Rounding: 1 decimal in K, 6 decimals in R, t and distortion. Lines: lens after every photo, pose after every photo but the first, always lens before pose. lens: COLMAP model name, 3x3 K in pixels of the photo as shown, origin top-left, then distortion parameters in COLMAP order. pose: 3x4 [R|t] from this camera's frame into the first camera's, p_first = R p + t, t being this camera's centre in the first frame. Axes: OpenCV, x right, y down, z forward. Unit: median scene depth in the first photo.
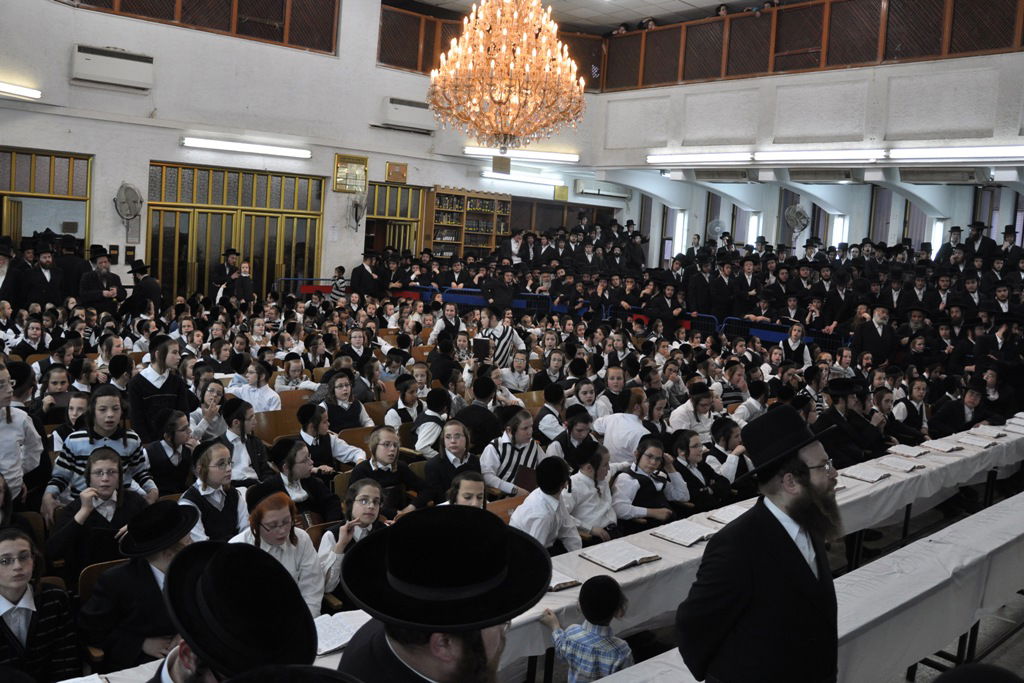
lens RADIAL K [[871.6, 0, 513.0], [0, 871.6, 292.0], [0, 0, 1]] dist [-0.175299, 0.170821]
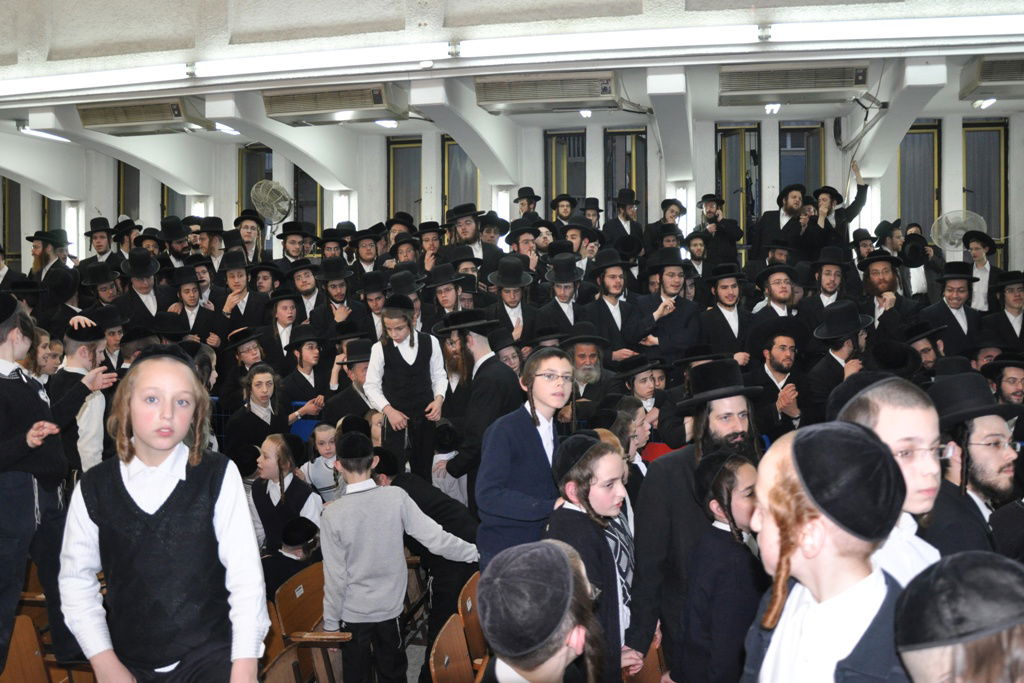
lens RADIAL K [[871.6, 0, 513.0], [0, 871.6, 292.0], [0, 0, 1]] dist [-0.175299, 0.170821]
pose [[0.806928, -0.075423, 0.585814, 0.128945], [0.092221, 0.995738, 0.001171, -0.008405], [-0.583406, 0.053079, 0.810444, 0.485747]]
